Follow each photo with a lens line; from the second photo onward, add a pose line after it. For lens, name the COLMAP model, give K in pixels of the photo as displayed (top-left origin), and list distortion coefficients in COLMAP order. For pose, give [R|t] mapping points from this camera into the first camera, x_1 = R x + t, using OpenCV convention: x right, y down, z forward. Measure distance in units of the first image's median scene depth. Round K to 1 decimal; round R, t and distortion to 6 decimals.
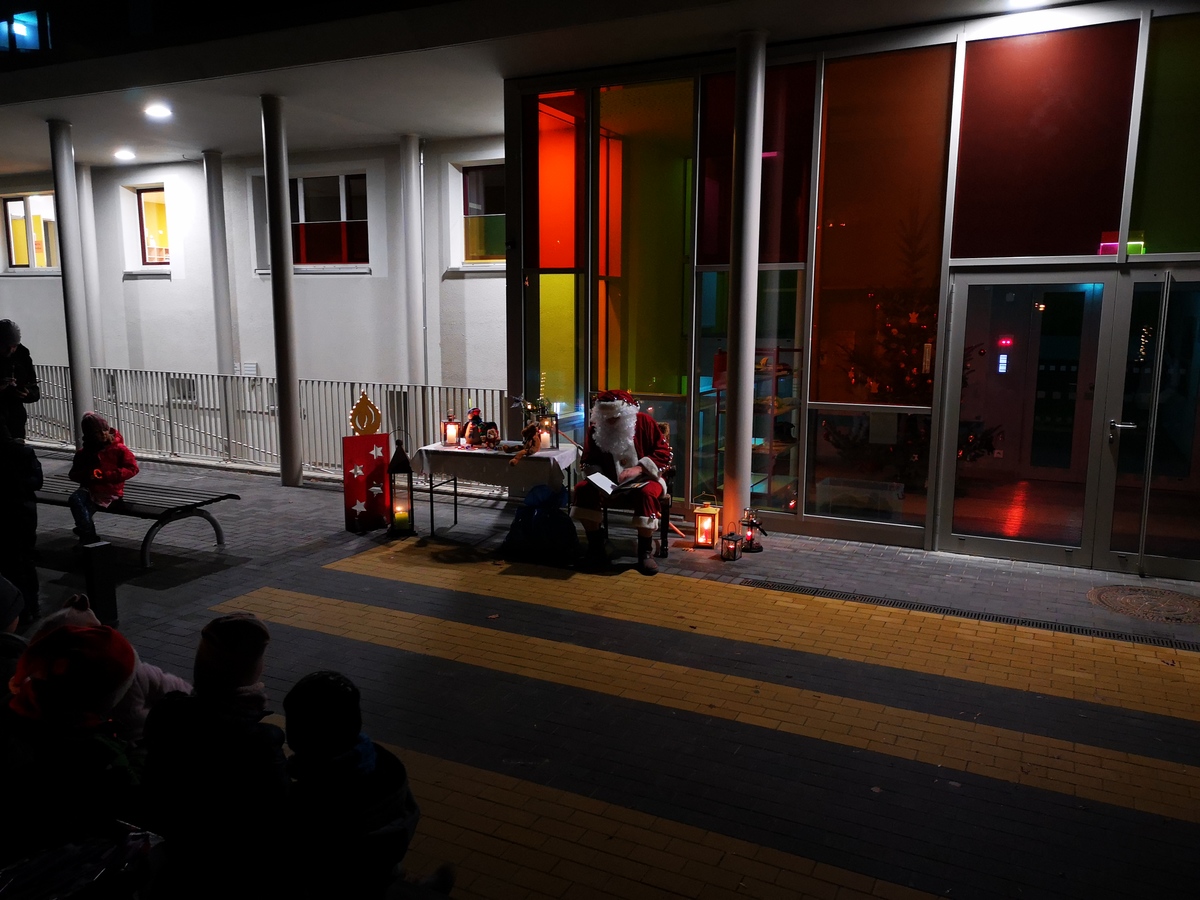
lens RADIAL K [[913.2, 0, 600.0], [0, 913.2, 450.0], [0, 0, 1]] dist [0.074341, -0.058906]
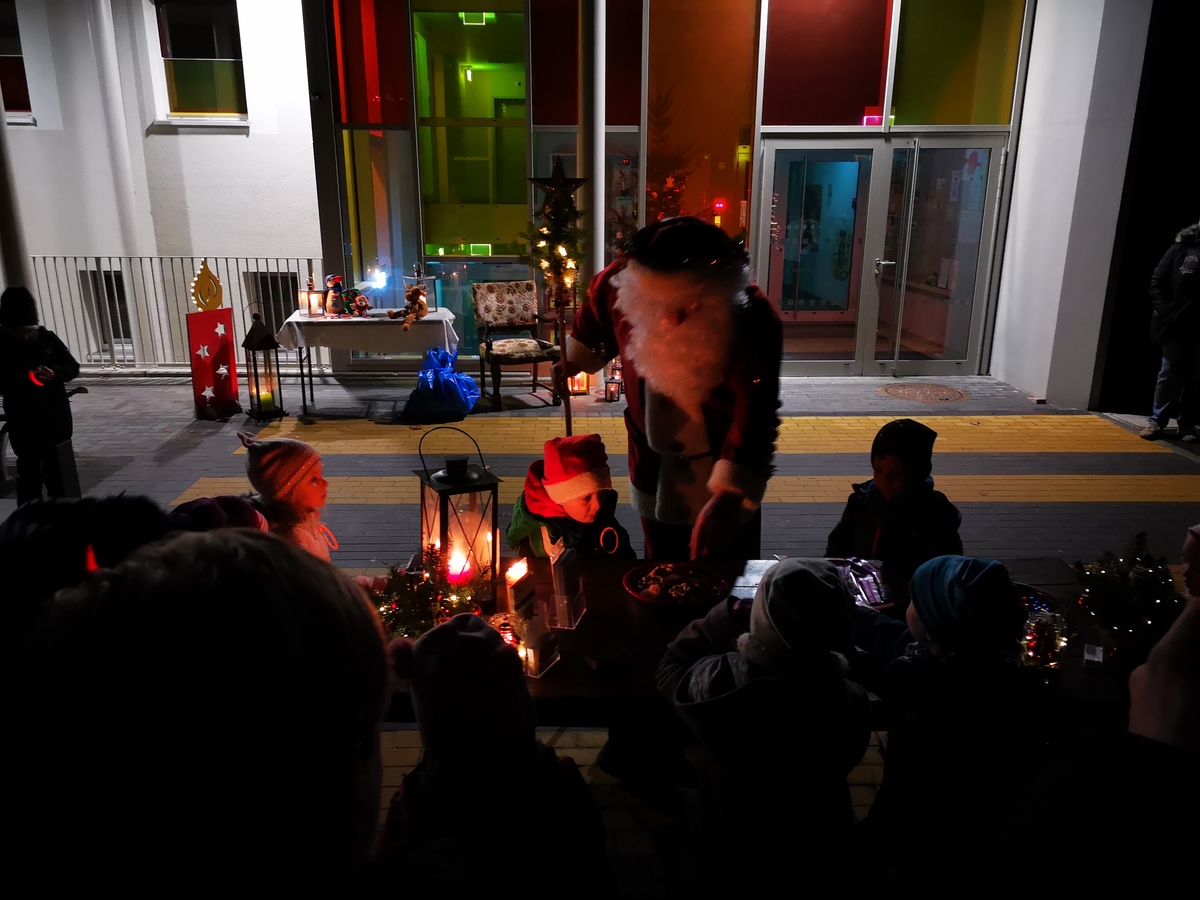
lens RADIAL K [[913.2, 0, 600.0], [0, 913.2, 450.0], [0, 0, 1]] dist [0.074341, -0.058906]
pose [[0.880842, -0.130279, 0.455132, -0.376222], [0.072289, 0.987129, 0.142656, 0.018121], [-0.467859, -0.092757, 0.878922, 0.020776]]
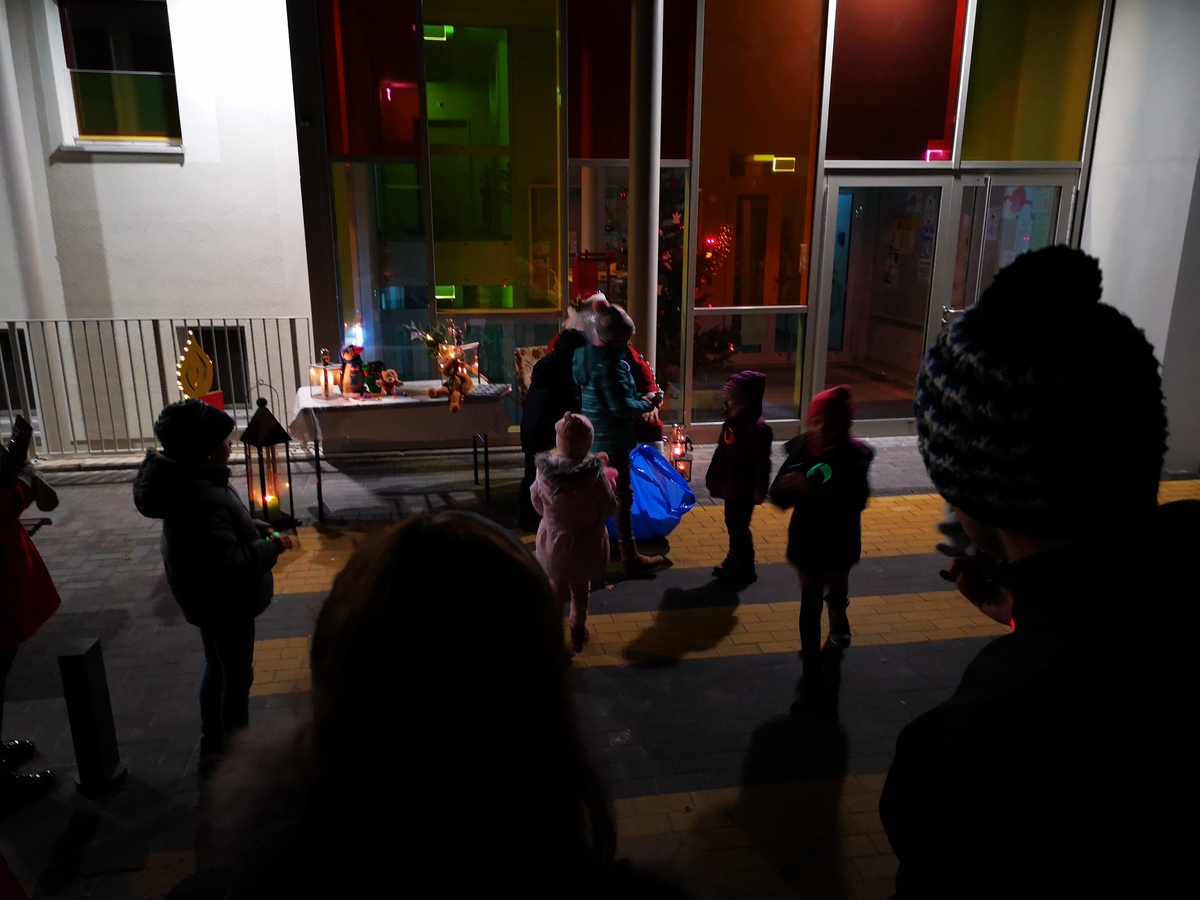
lens RADIAL K [[913.2, 0, 600.0], [0, 913.2, 450.0], [0, 0, 1]] dist [0.074341, -0.058906]
pose [[0.799254, -0.154588, 0.580772, -0.457801], [0.091642, 0.986400, 0.136441, -0.047993], [-0.593966, -0.055828, 0.802551, 0.284231]]
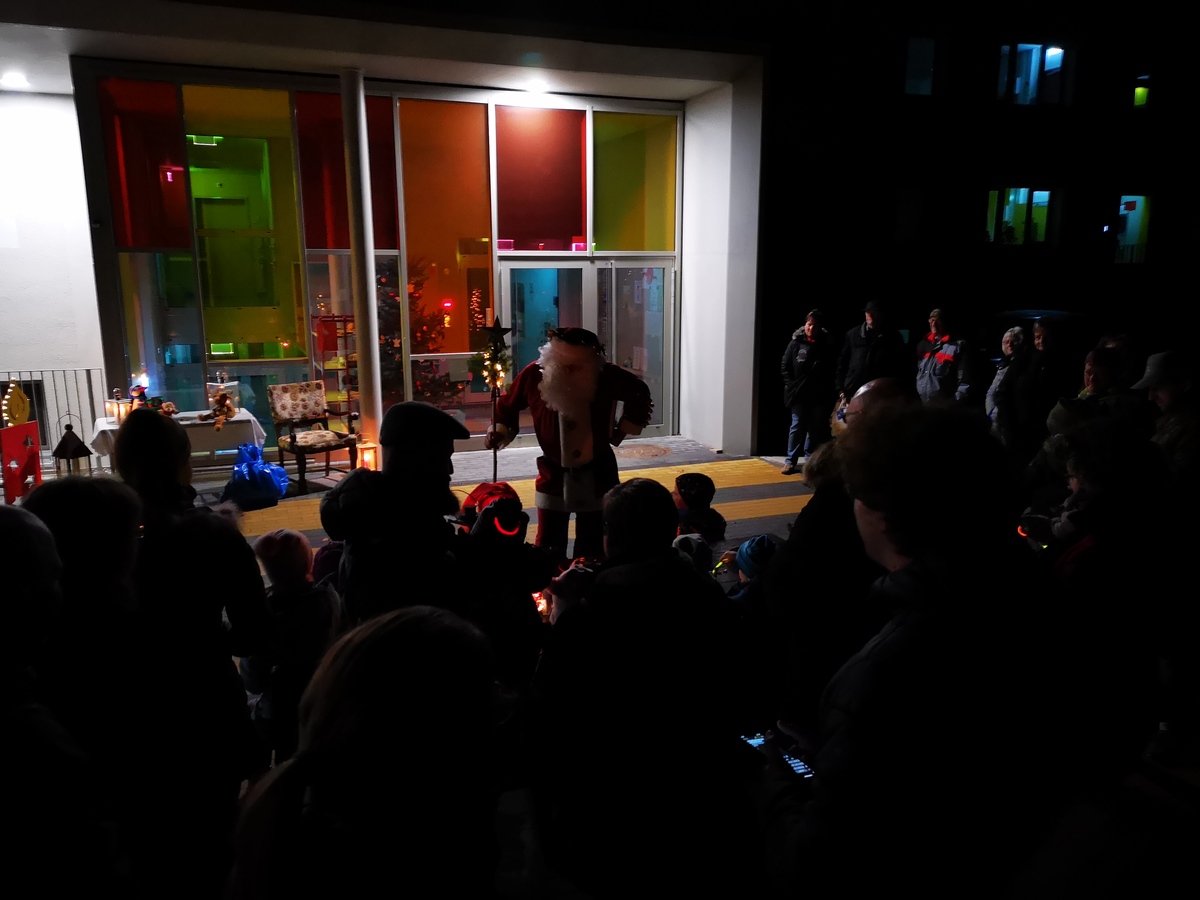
lens RADIAL K [[913.2, 0, 600.0], [0, 913.2, 450.0], [0, 0, 1]] dist [0.074341, -0.058906]
pose [[0.662909, -0.153017, 0.732896, -0.614102], [0.119257, 0.987975, 0.098405, -0.015036], [-0.739141, 0.022170, 0.673186, -0.102780]]
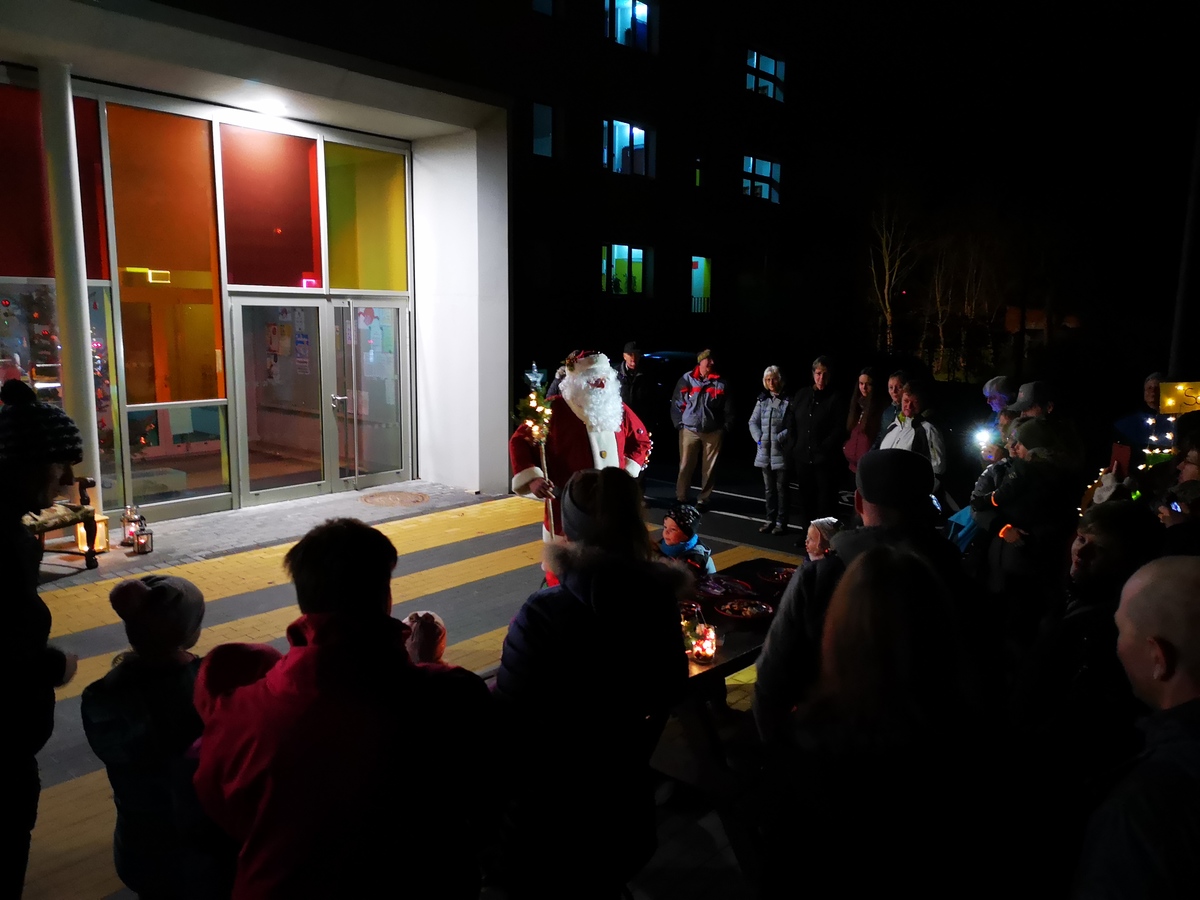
lens RADIAL K [[913.2, 0, 600.0], [0, 913.2, 450.0], [0, 0, 1]] dist [0.074341, -0.058906]
pose [[0.232406, -0.147655, 0.961346, -0.760103], [0.134019, 0.983843, 0.118711, -0.058566], [-0.963341, 0.101249, 0.248439, 0.179904]]
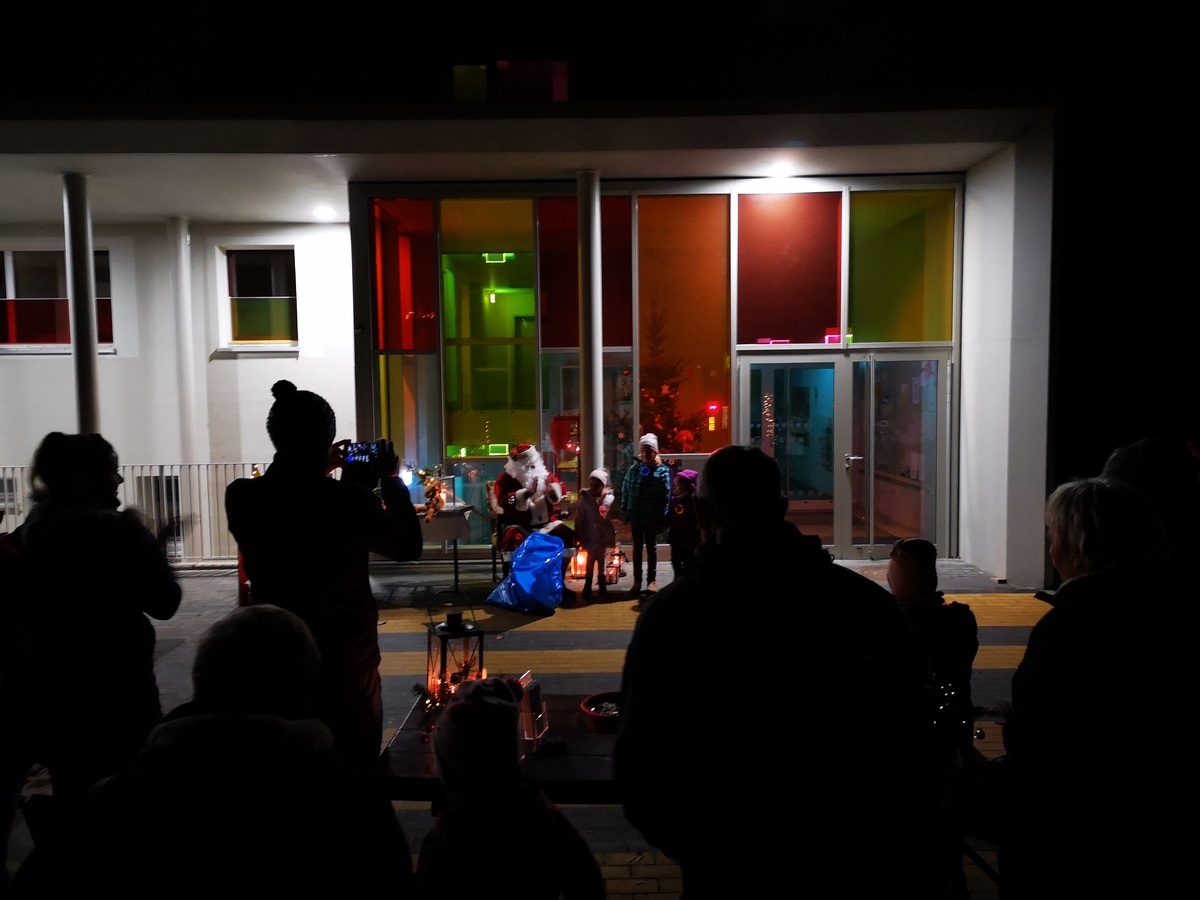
lens RADIAL K [[913.2, 0, 600.0], [0, 913.2, 450.0], [0, 0, 1]] dist [0.074341, -0.058906]
pose [[0.890933, -0.047658, 0.451627, -0.407760], [0.086264, 0.994132, -0.065270, 0.019360], [-0.445866, 0.097110, 0.889816, -0.103663]]
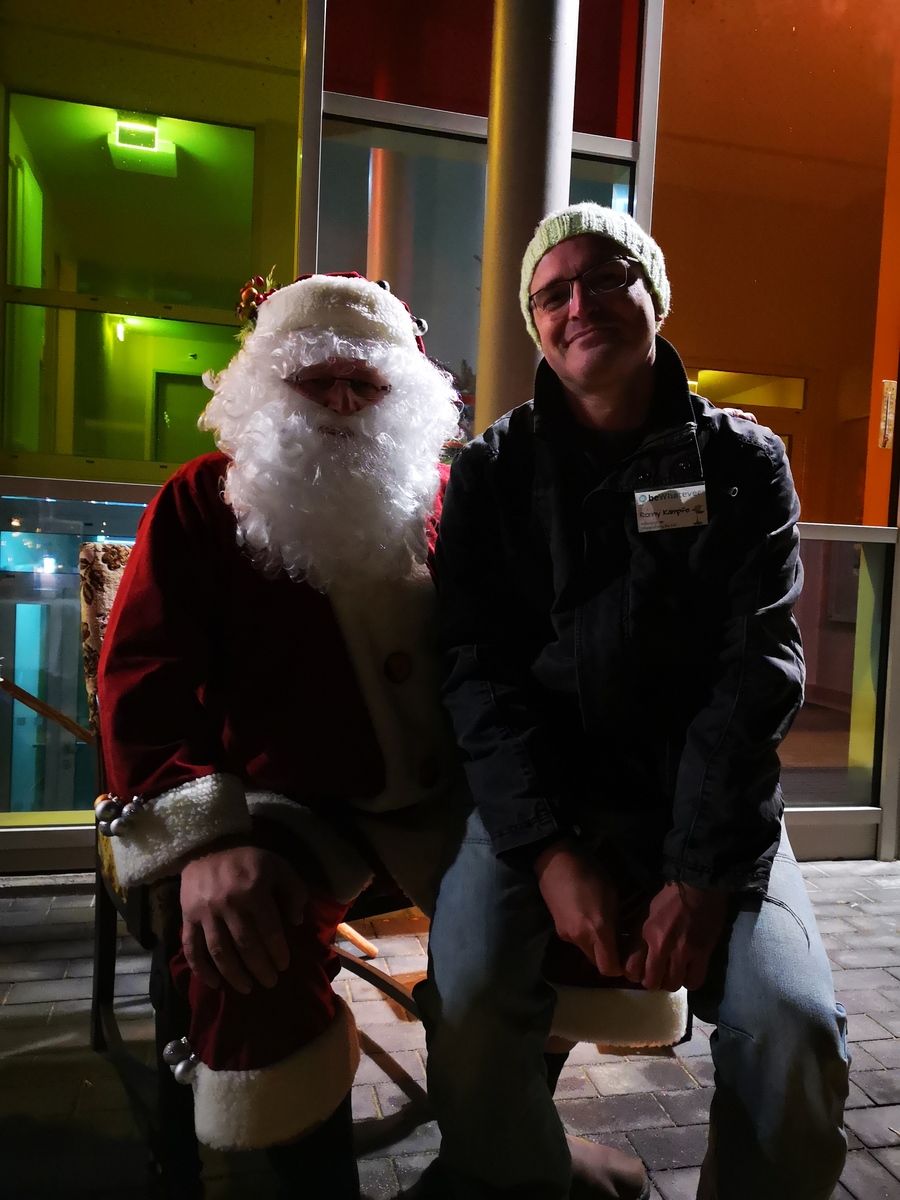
lens RADIAL K [[913.2, 0, 450.0], [0, 913.2, 600.0], [0, 0, 1]] dist [0.074341, -0.058906]
pose [[0.759116, 0.002647, 0.650951, -0.083374], [0.059450, 0.995531, -0.073376, 0.007395], [-0.648236, 0.094400, 0.755566, 0.796705]]
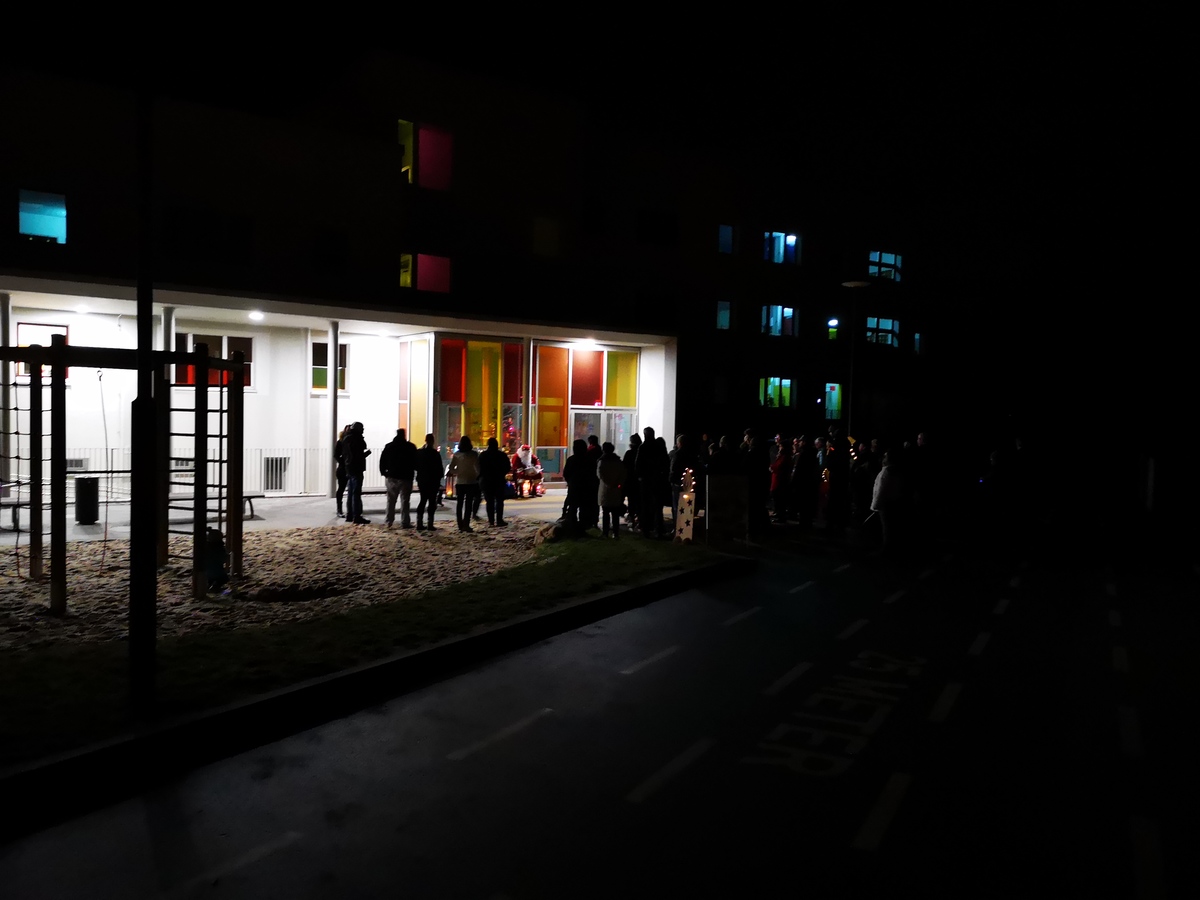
lens RADIAL K [[913.2, 0, 600.0], [0, 913.2, 450.0], [0, 0, 1]] dist [0.074341, -0.058906]
pose [[0.488470, -0.027291, 0.872154, -2.541923], [0.108834, 0.993611, -0.029863, 0.079823], [-0.865767, 0.109507, 0.488319, -0.774395]]
